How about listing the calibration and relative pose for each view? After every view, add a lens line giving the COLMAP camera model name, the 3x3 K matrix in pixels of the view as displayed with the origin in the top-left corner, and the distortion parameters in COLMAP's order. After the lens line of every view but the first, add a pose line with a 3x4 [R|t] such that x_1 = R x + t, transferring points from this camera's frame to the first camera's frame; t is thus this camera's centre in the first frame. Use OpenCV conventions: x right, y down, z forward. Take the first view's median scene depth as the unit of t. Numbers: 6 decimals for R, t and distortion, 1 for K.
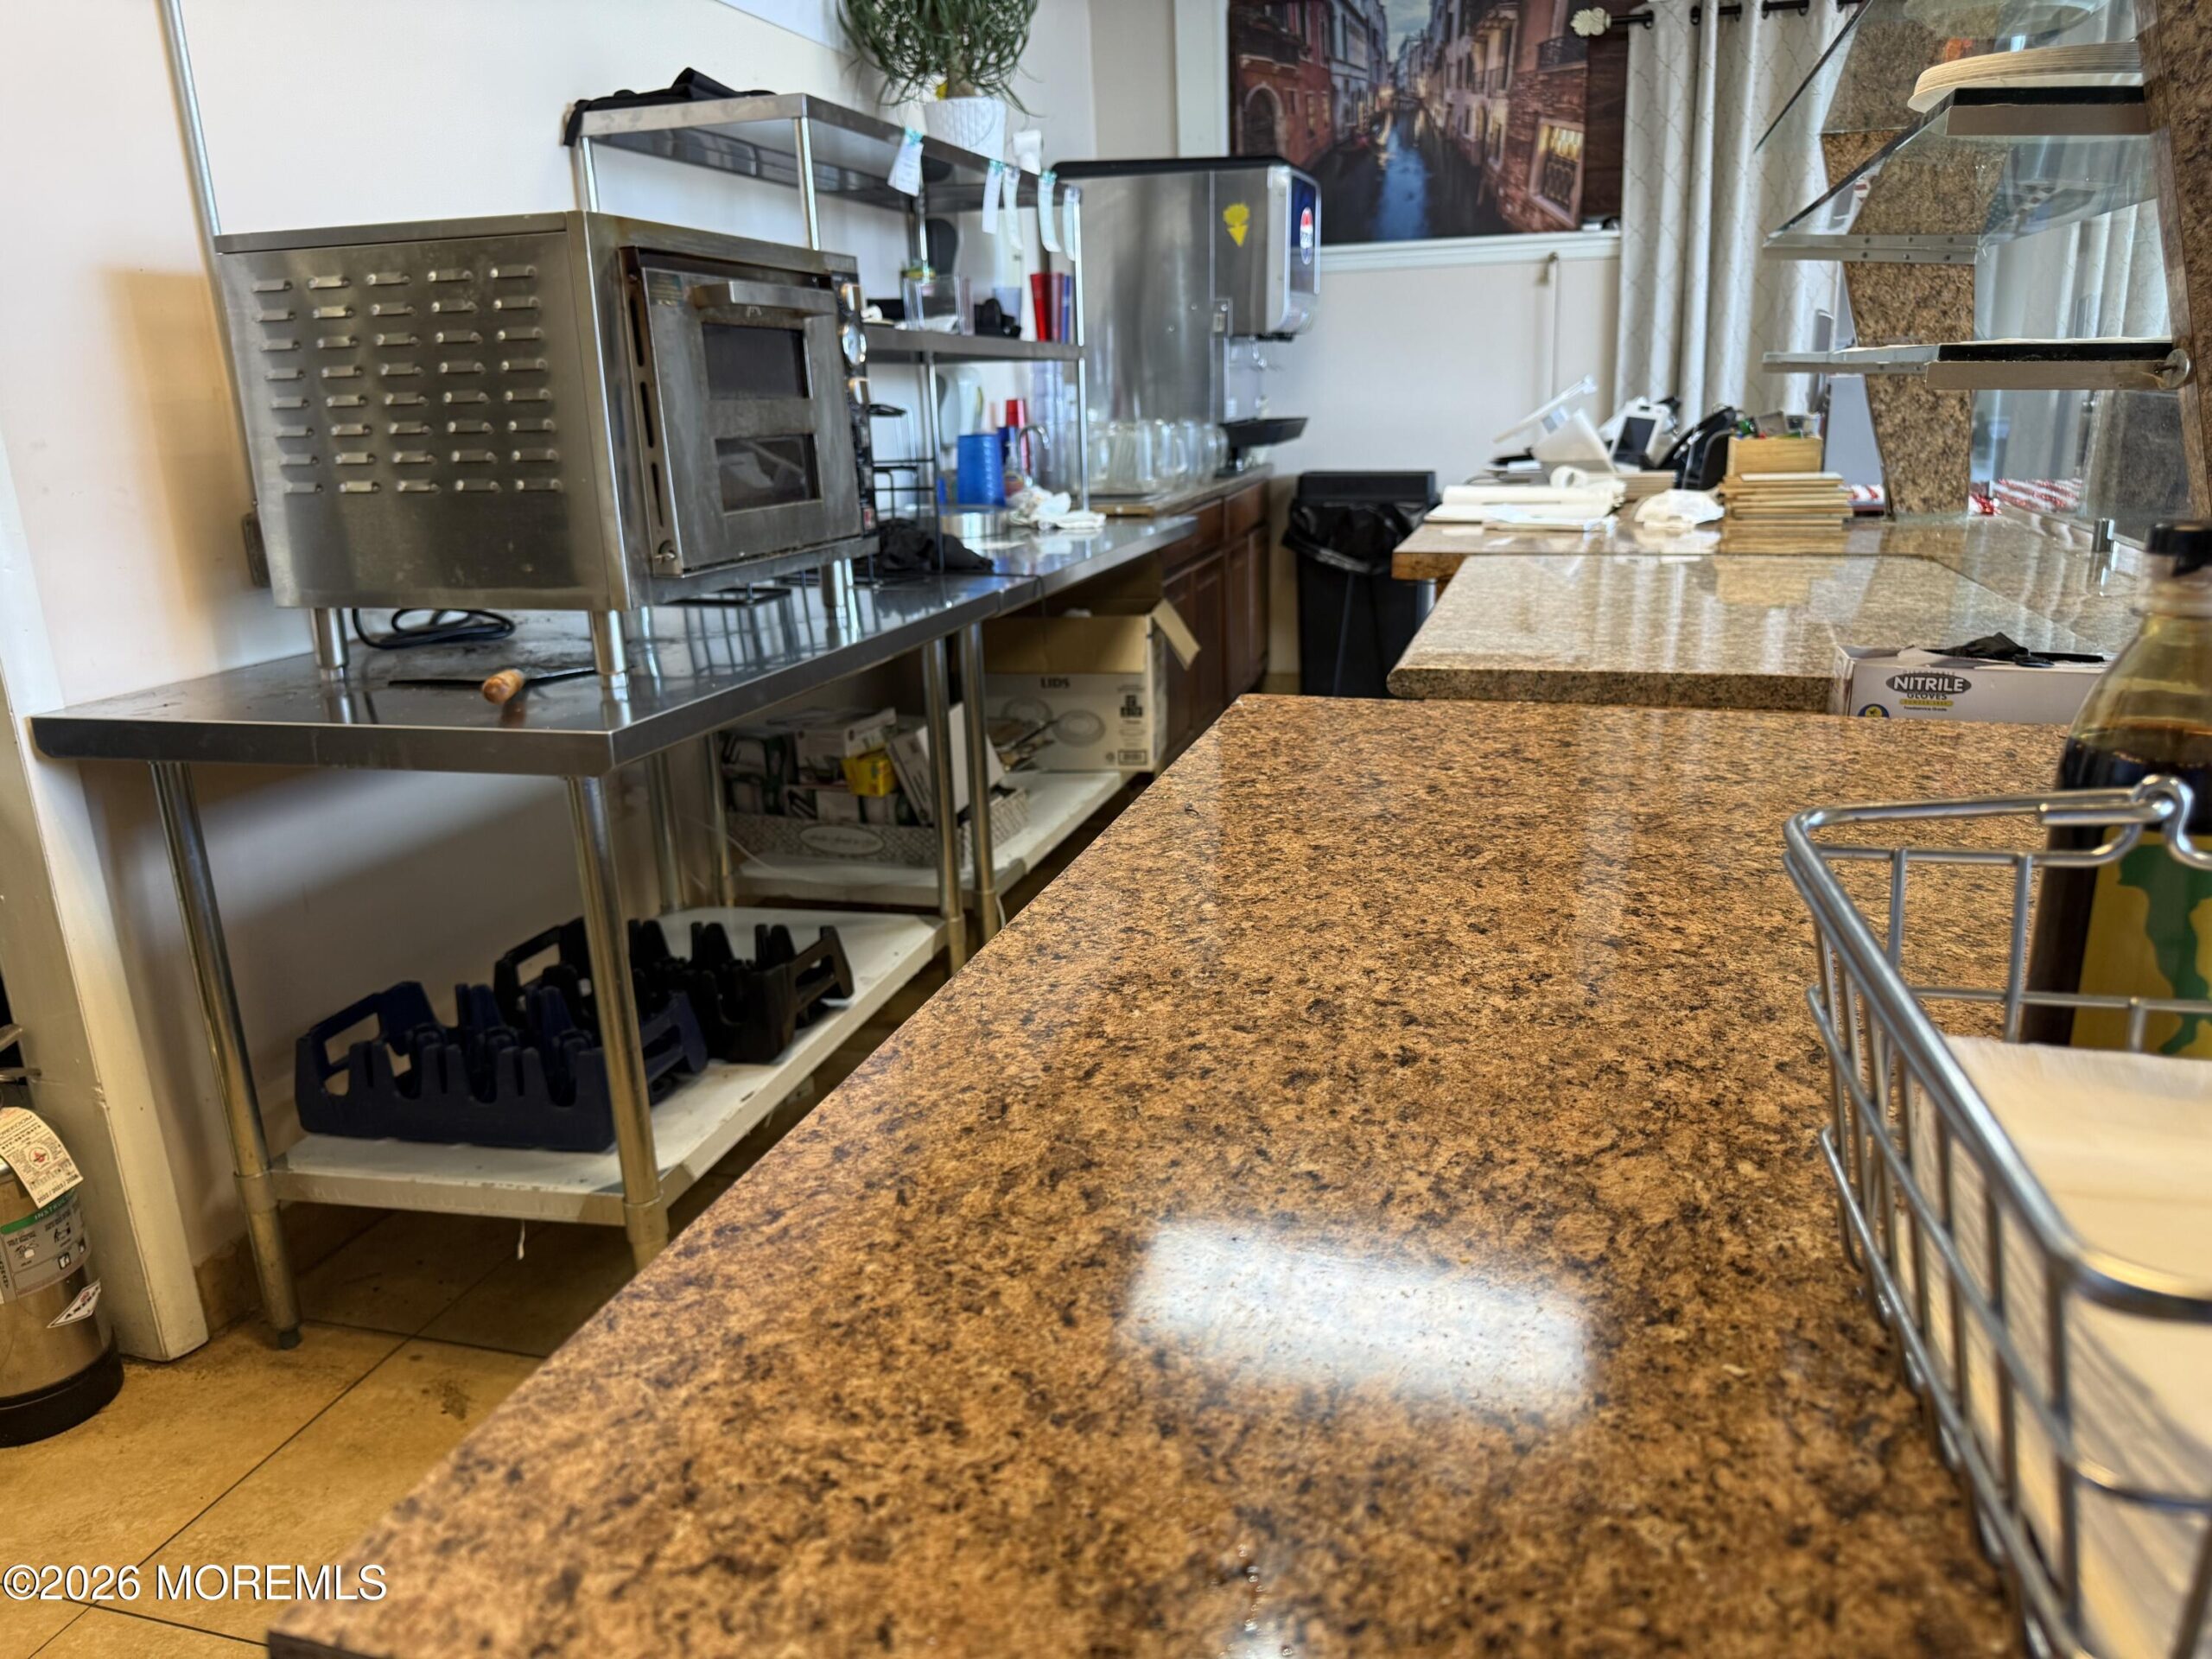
lens RADIAL K [[1564.8, 0, 1107.4], [0, 1564.8, 832.6], [0, 0, 1]] dist [0.003995, 0.002189]
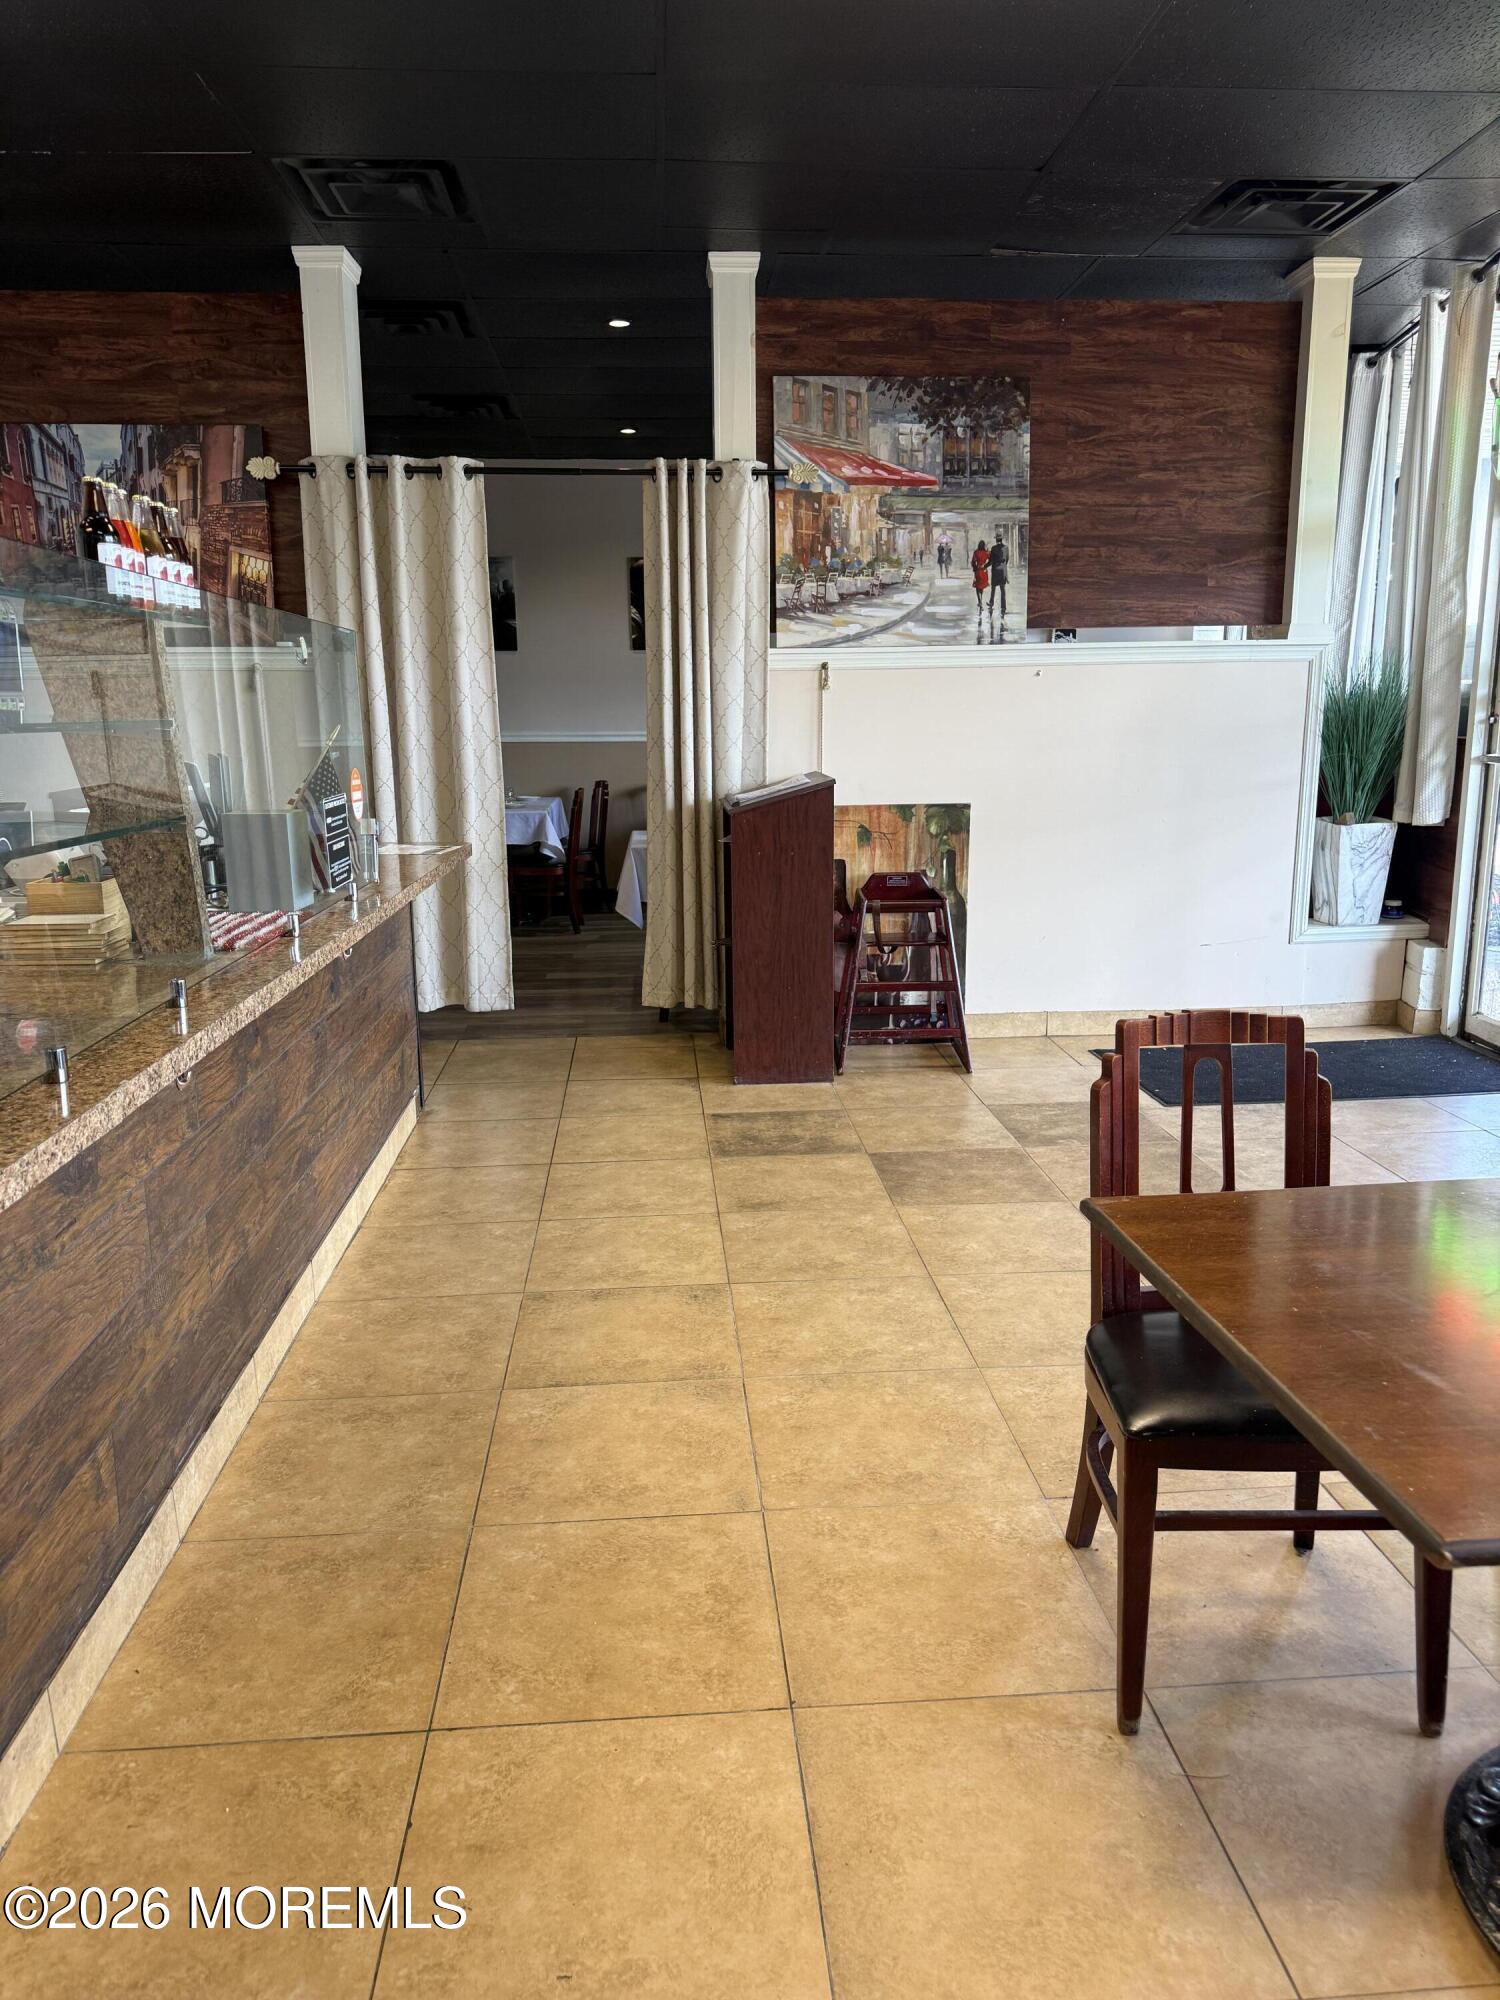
lens RADIAL K [[1400.7, 0, 750.8], [0, 1400.7, 1002.3], [0, 0, 1]] dist [0.004169, 0.002200]
pose [[0.936677, -0.045783, 0.347190, 0.262202], [0.075692, 0.994450, -0.073070, -0.030317], [-0.341918, 0.094723, 0.934944, -0.033407]]
